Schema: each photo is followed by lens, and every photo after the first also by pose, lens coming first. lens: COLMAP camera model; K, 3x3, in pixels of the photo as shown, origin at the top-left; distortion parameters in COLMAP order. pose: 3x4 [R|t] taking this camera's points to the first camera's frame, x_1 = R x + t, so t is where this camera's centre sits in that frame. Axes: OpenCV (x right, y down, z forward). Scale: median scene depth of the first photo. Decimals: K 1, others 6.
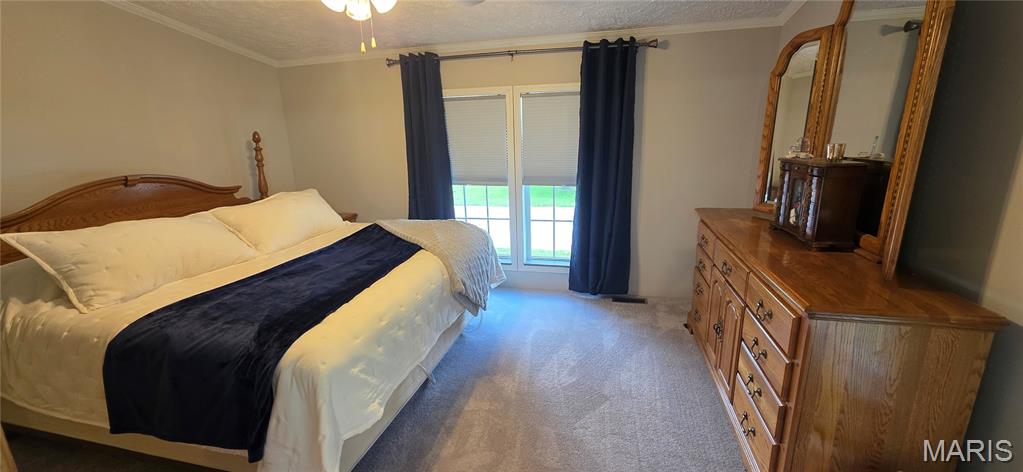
lens RADIAL K [[411.1, 0, 505.3], [0, 411.1, 236.6], [0, 0, 1]] dist [0.003254, -0.000529]
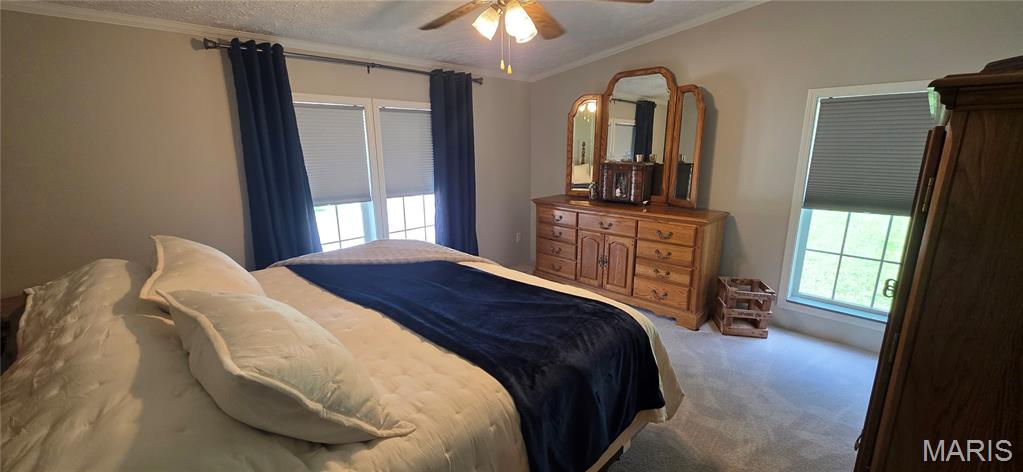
lens RADIAL K [[411.1, 0, 508.8], [0, 411.1, 237.9], [0, 0, 1]] dist [0.003254, -0.000529]
pose [[0.508859, -0.175128, 0.842848, -0.809054], [0.198391, 0.976590, 0.083141, -0.070028], [-0.837677, 0.124906, 0.531691, 0.289188]]
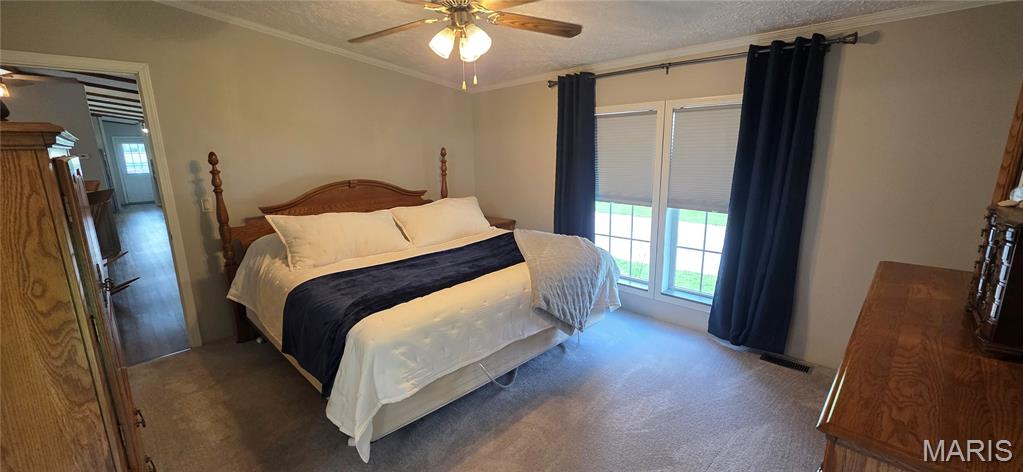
lens RADIAL K [[411.1, 0, 504.4], [0, 411.1, 235.4], [0, 0, 1]] dist [0.003254, -0.000529]
pose [[0.856860, 0.115904, -0.502352, 0.242401], [-0.124121, 0.992118, 0.017192, -0.041573], [0.500385, 0.047622, 0.864492, 0.035633]]
